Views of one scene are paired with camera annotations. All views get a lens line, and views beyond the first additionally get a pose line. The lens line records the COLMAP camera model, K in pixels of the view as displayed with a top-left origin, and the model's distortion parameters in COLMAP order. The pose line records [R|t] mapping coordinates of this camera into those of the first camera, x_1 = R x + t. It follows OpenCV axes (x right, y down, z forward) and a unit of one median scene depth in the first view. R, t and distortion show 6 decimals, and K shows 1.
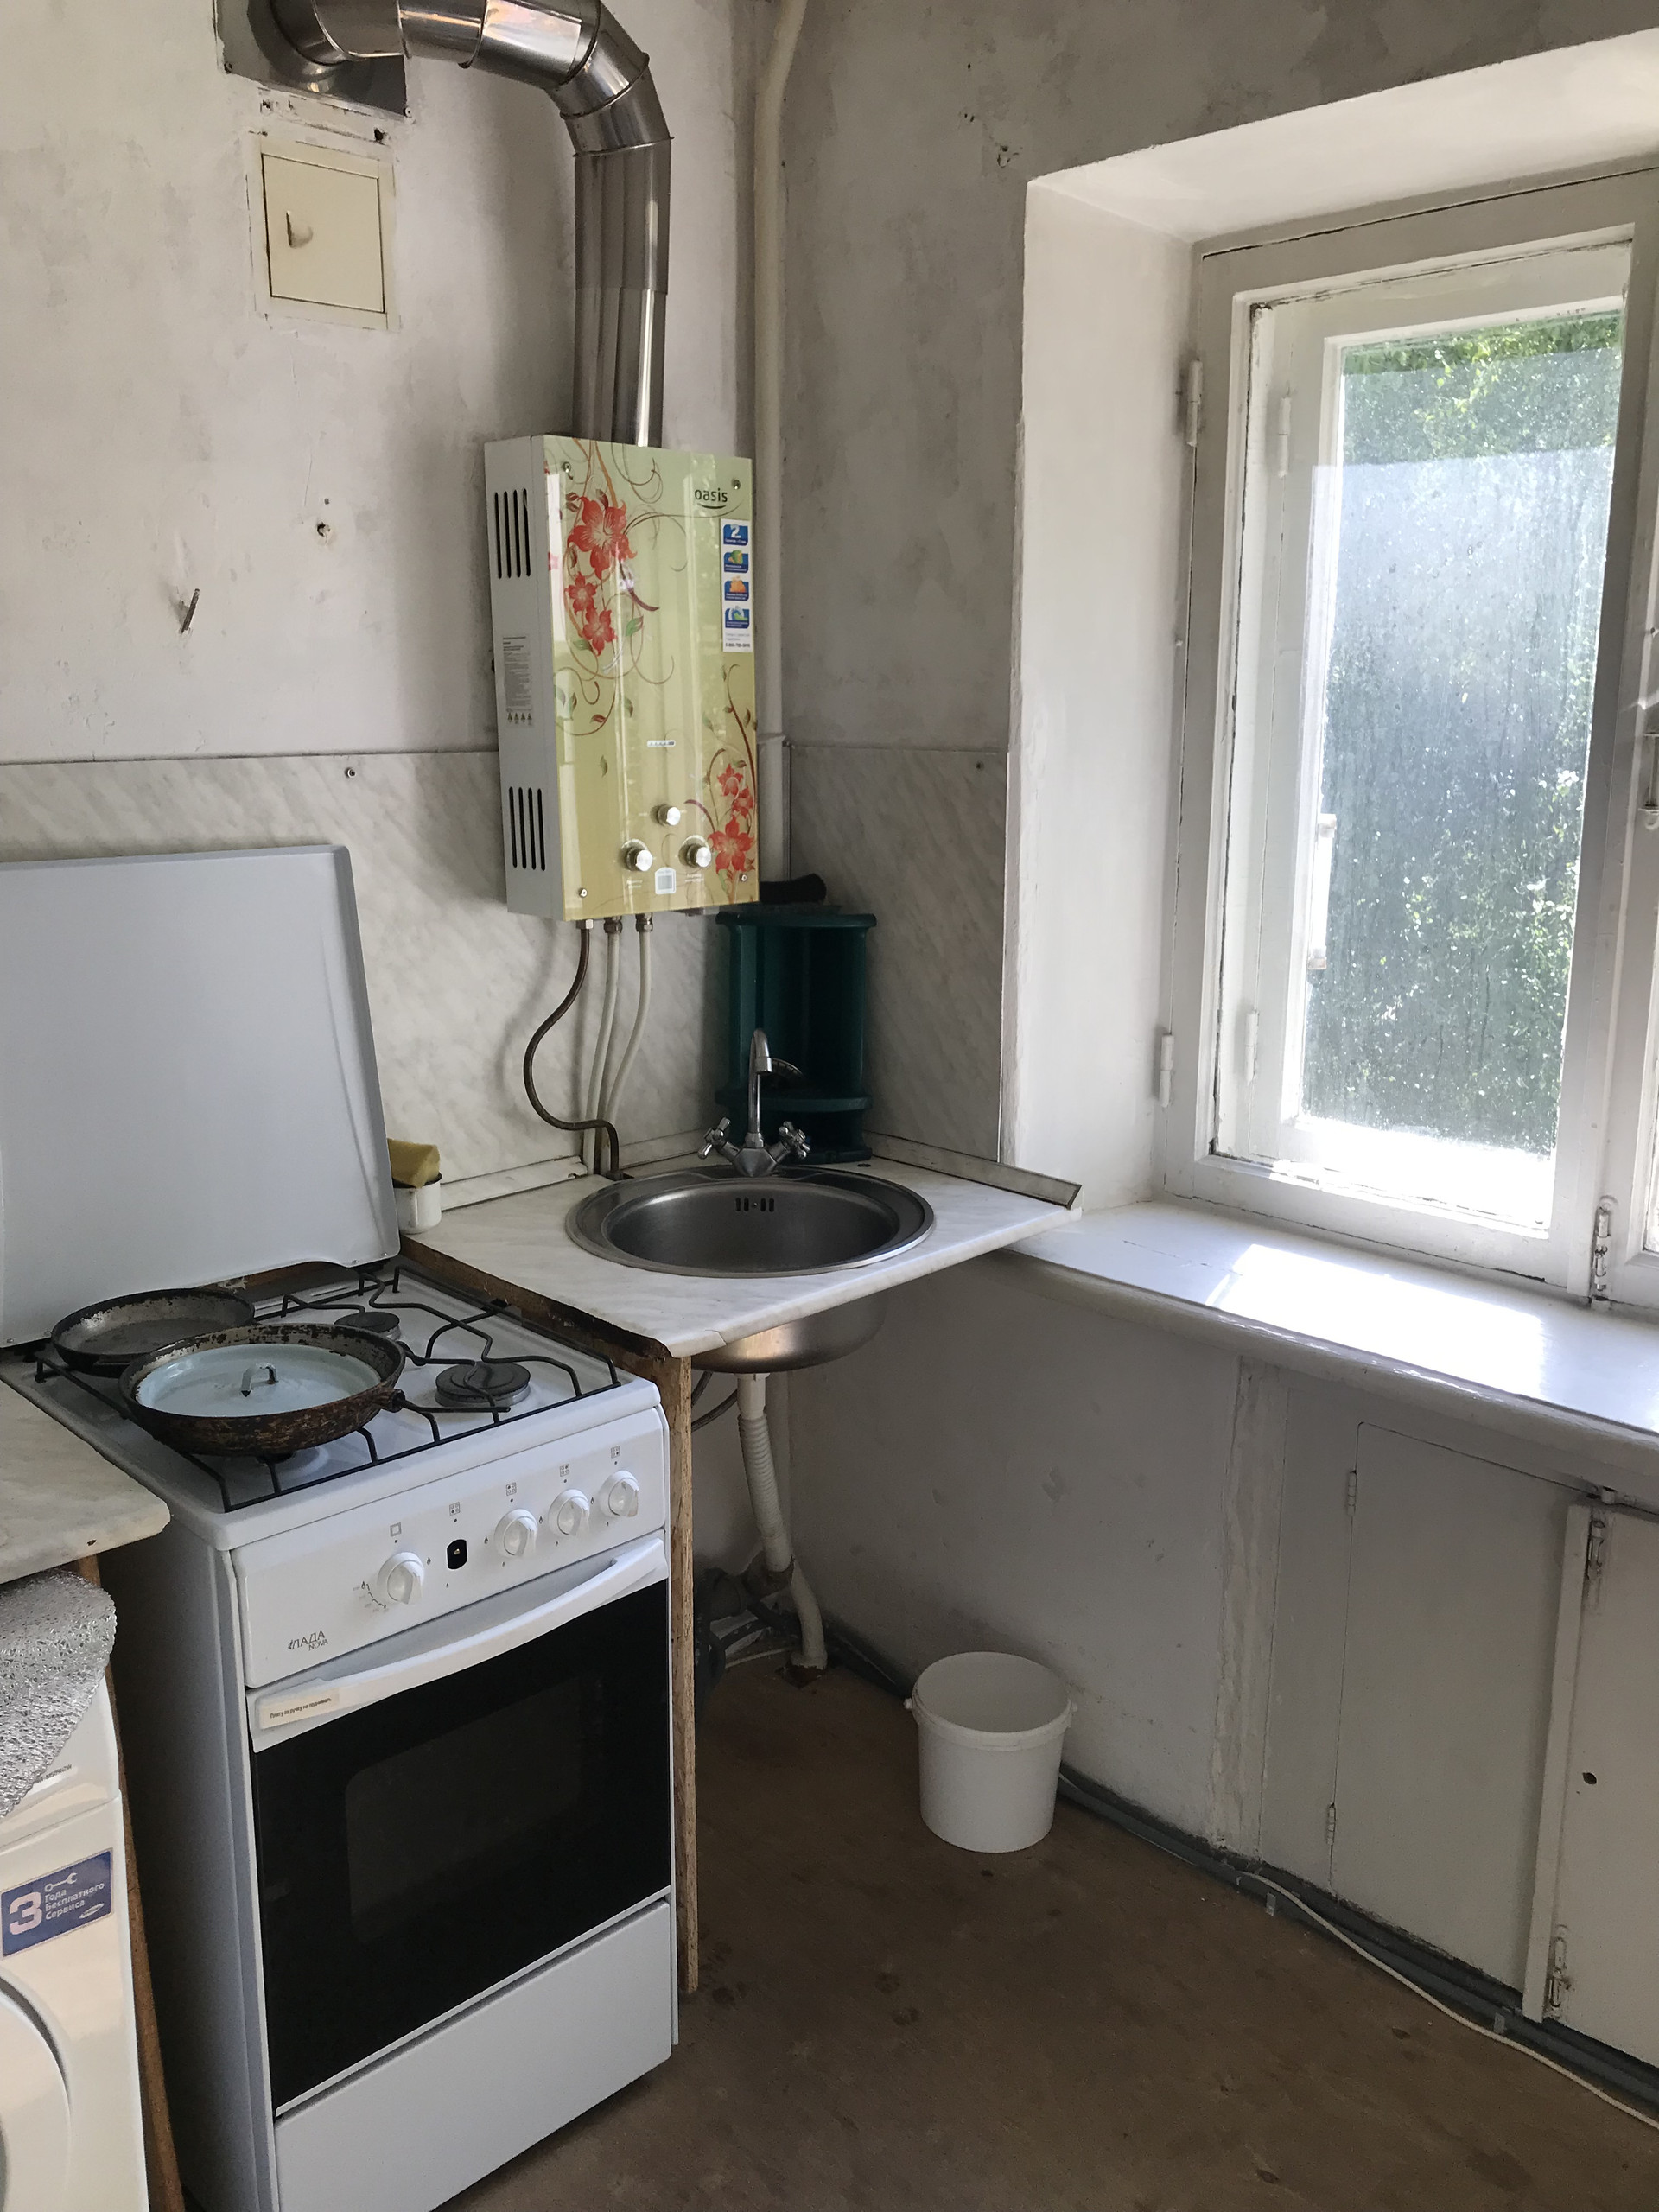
lens RADIAL K [[1812.6, 0, 829.5], [0, 1812.6, 1106.0], [0, 0, 1]] dist [-0.003555, 0.002716]
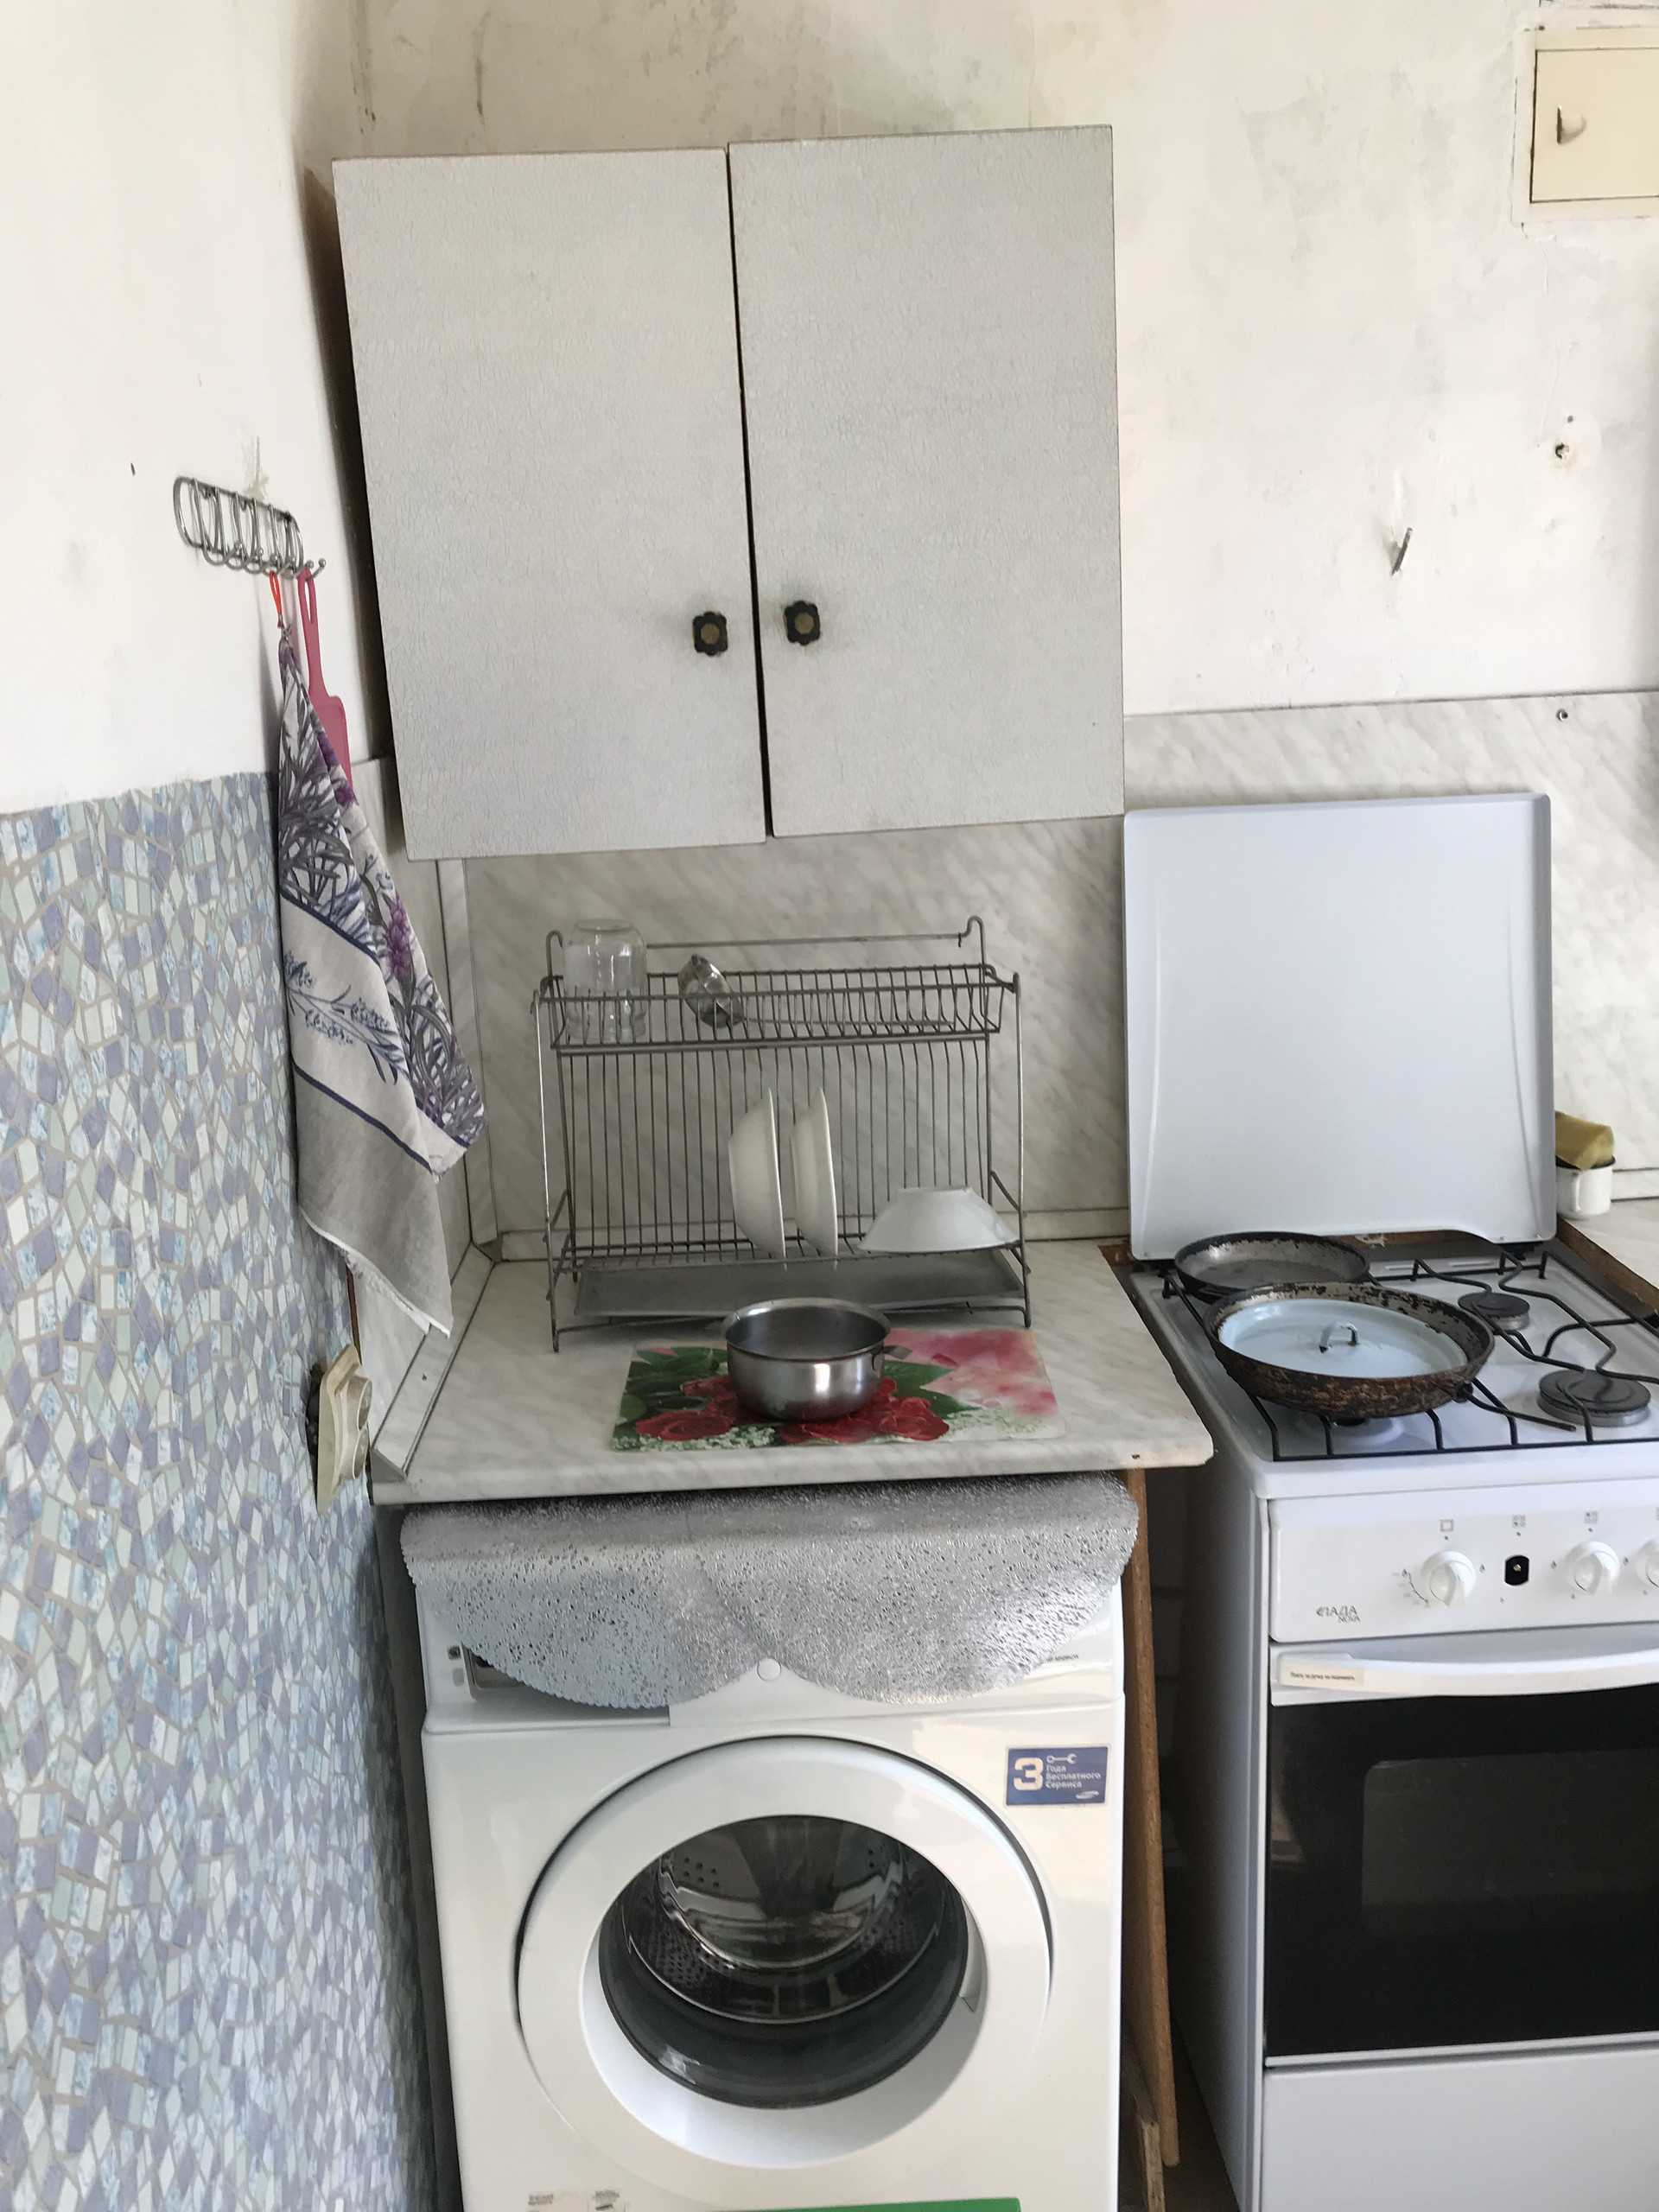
lens RADIAL K [[1820.1, 0, 828.3], [0, 1820.1, 1099.1], [0, 0, 1]] dist [0.009552, -0.010221]
pose [[0.744330, 0.121310, -0.656702, 0.102794], [-0.104044, 0.992420, 0.065399, -0.012645], [0.659658, 0.019647, 0.751309, 0.065431]]
